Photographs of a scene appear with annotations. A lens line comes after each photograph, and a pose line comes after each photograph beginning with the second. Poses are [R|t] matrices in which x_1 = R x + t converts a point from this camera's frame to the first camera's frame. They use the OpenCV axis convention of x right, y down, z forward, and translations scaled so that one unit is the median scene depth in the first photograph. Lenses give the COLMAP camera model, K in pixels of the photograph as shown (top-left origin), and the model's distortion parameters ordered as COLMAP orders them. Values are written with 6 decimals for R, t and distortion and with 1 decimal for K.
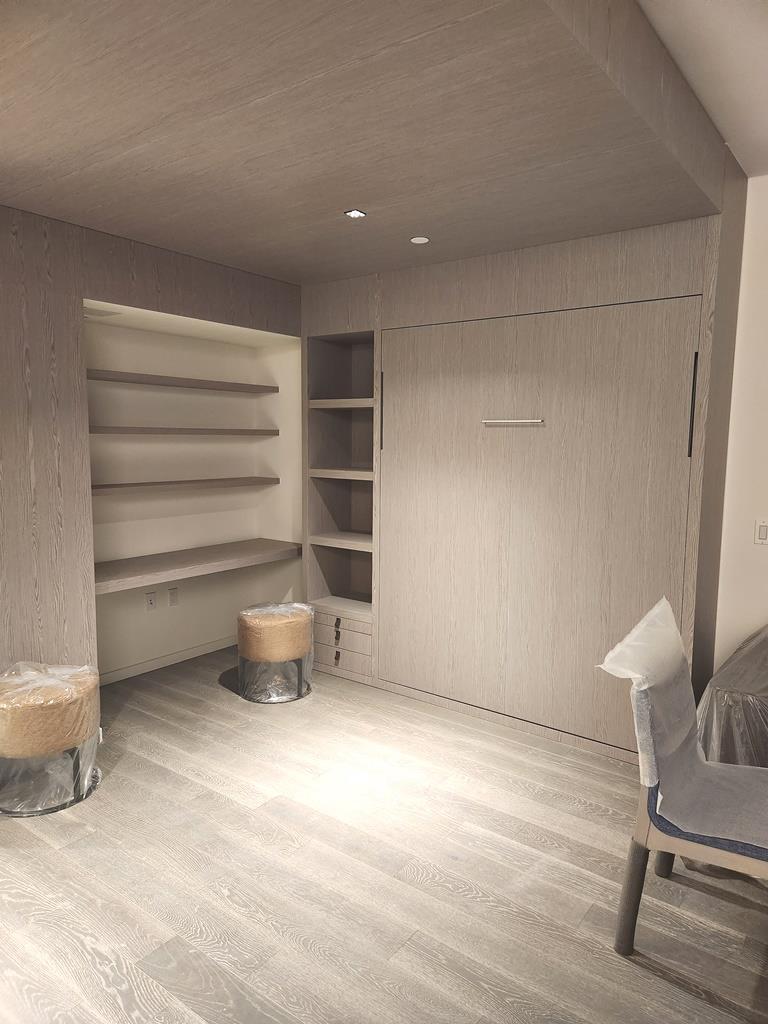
lens RADIAL K [[682.1, 0, 414.4], [0, 682.1, 512.2], [0, 0, 1]] dist [0.041600, -0.049680]
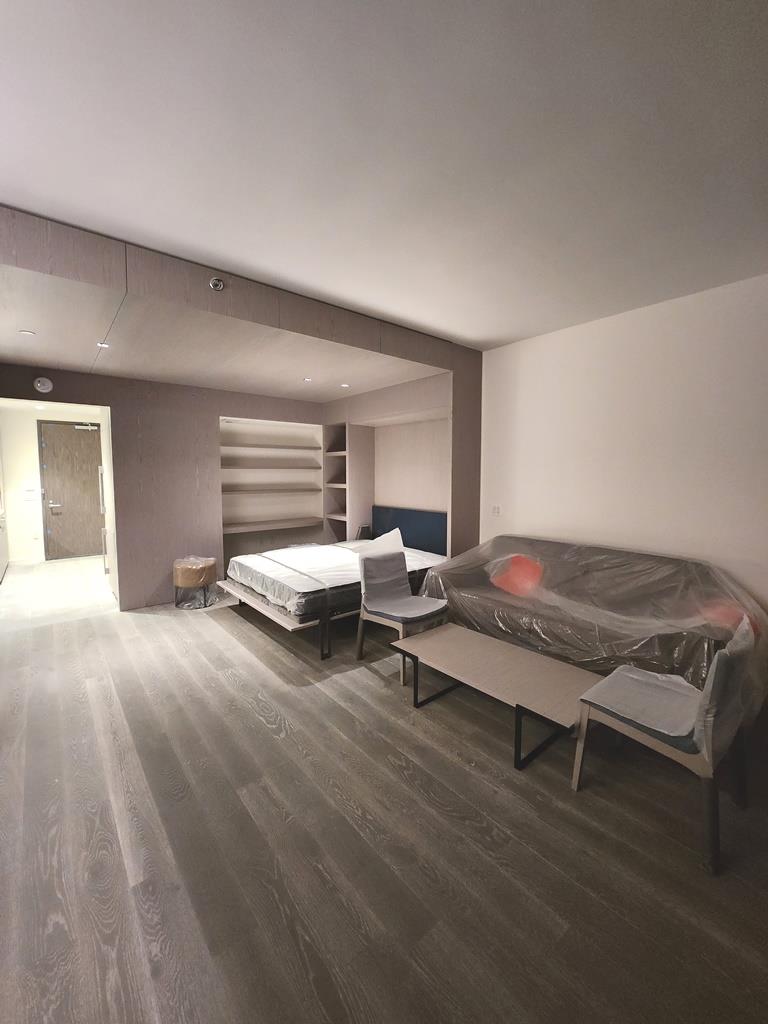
lens RADIAL K [[409.0, 0, 388.5], [0, 409.0, 502.8], [0, 0, 1]] dist [-0.016048, -0.000595]
pose [[0.970713, 0.007597, -0.240124, 0.423650], [-0.016526, 0.999244, -0.035195, 0.048909], [0.239675, 0.038132, 0.970104, -0.268549]]
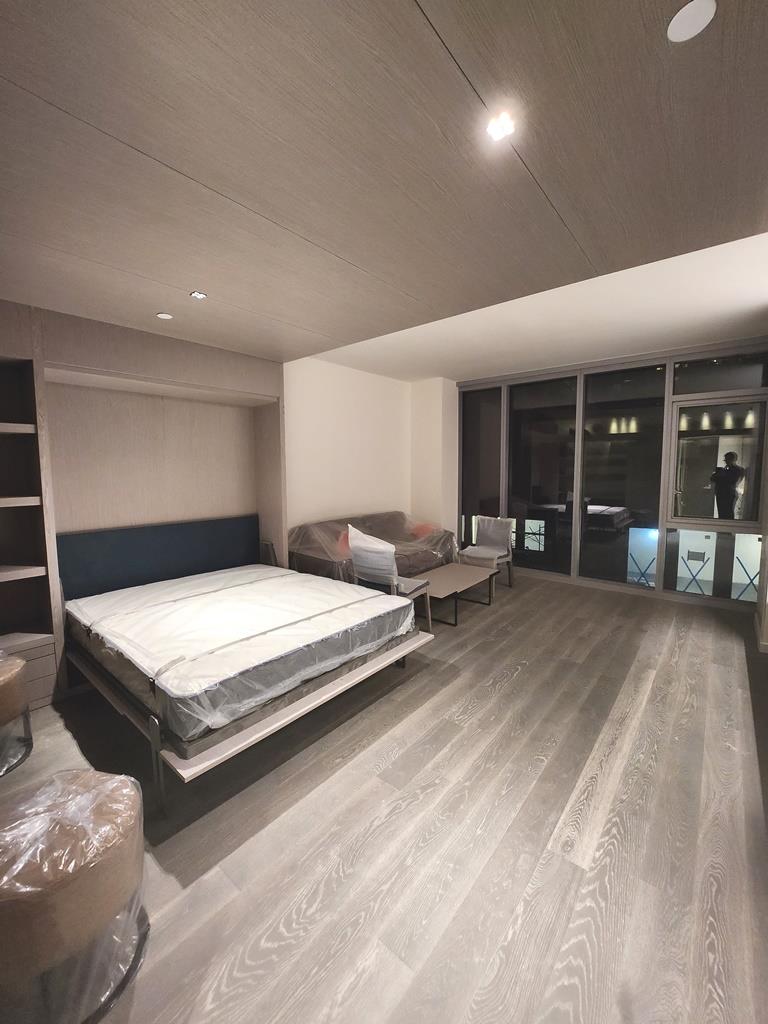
lens RADIAL K [[409.0, 0, 388.5], [0, 409.0, 502.8], [0, 0, 1]] dist [-0.016048, -0.000595]
pose [[0.065714, -0.099023, 0.992913, -0.662955], [0.116229, 0.989050, 0.090945, -0.046370], [-0.991046, 0.109429, 0.076504, 0.459092]]
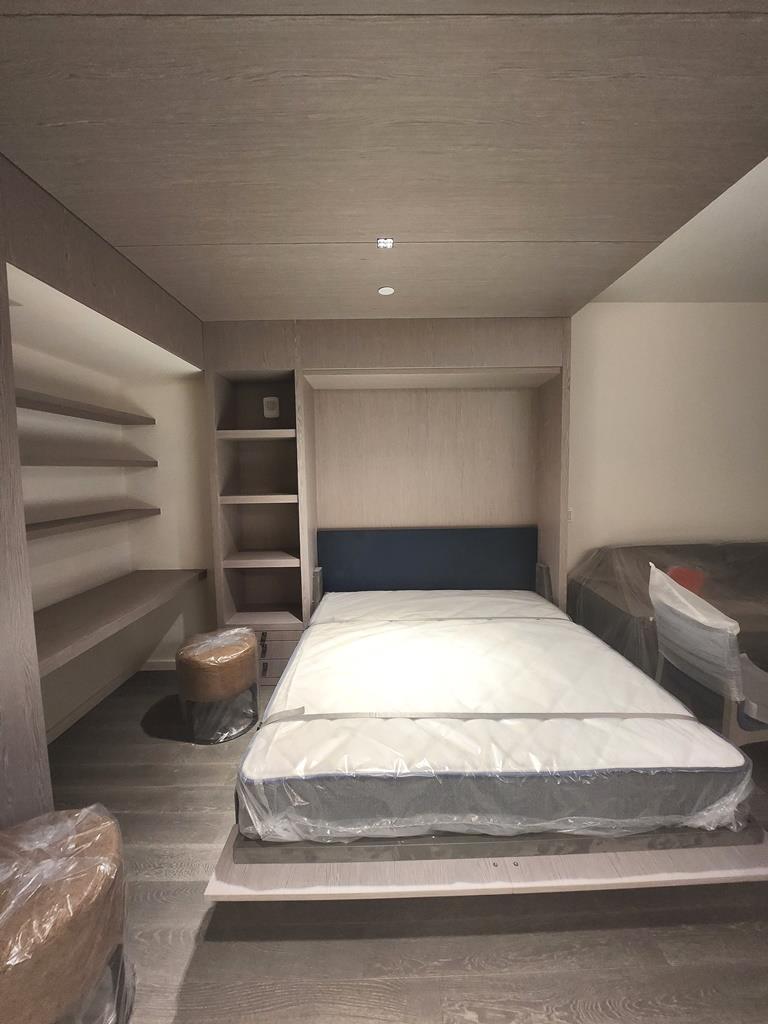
lens RADIAL K [[409.0, 0, 388.5], [0, 409.0, 502.8], [0, 0, 1]] dist [-0.016048, -0.000595]
pose [[0.804603, -0.075343, 0.589014, -0.351101], [0.091886, 0.995768, 0.001855, -0.035366], [-0.586661, 0.052629, 0.808121, 0.390790]]
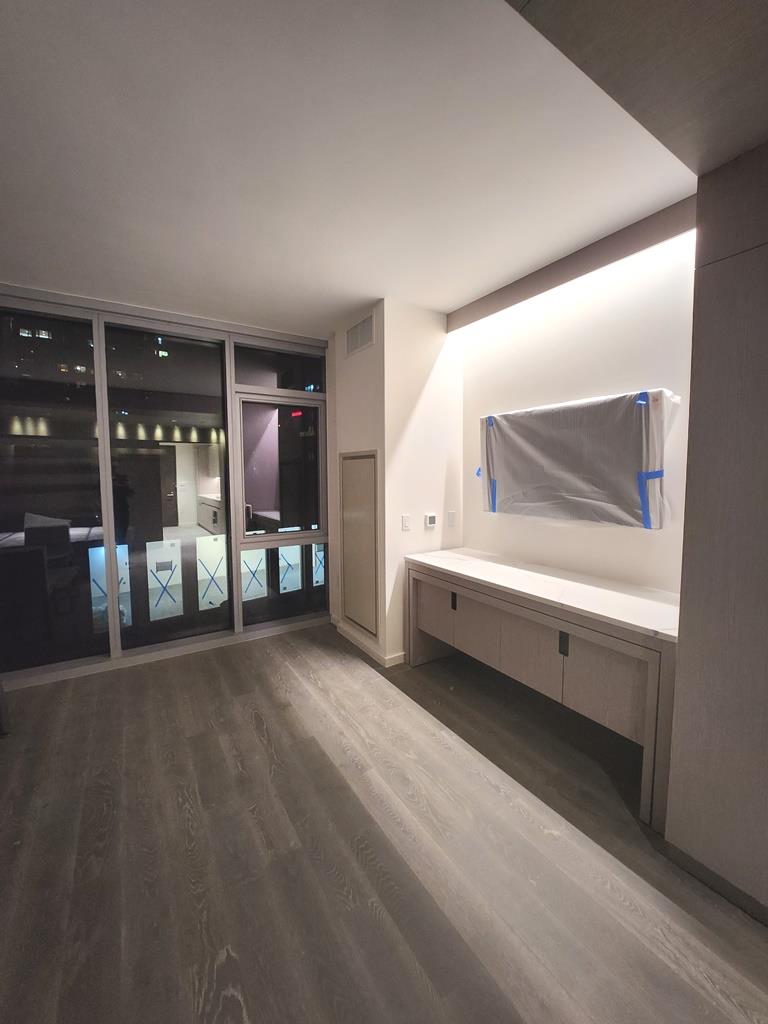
lens RADIAL K [[409.0, 0, 388.5], [0, 409.0, 502.8], [0, 0, 1]] dist [-0.016048, -0.000595]
pose [[-0.928609, -0.035945, 0.369314, -0.100330], [0.033612, 0.983057, 0.180195, -0.040797], [-0.369534, 0.179744, -0.911667, 0.466857]]
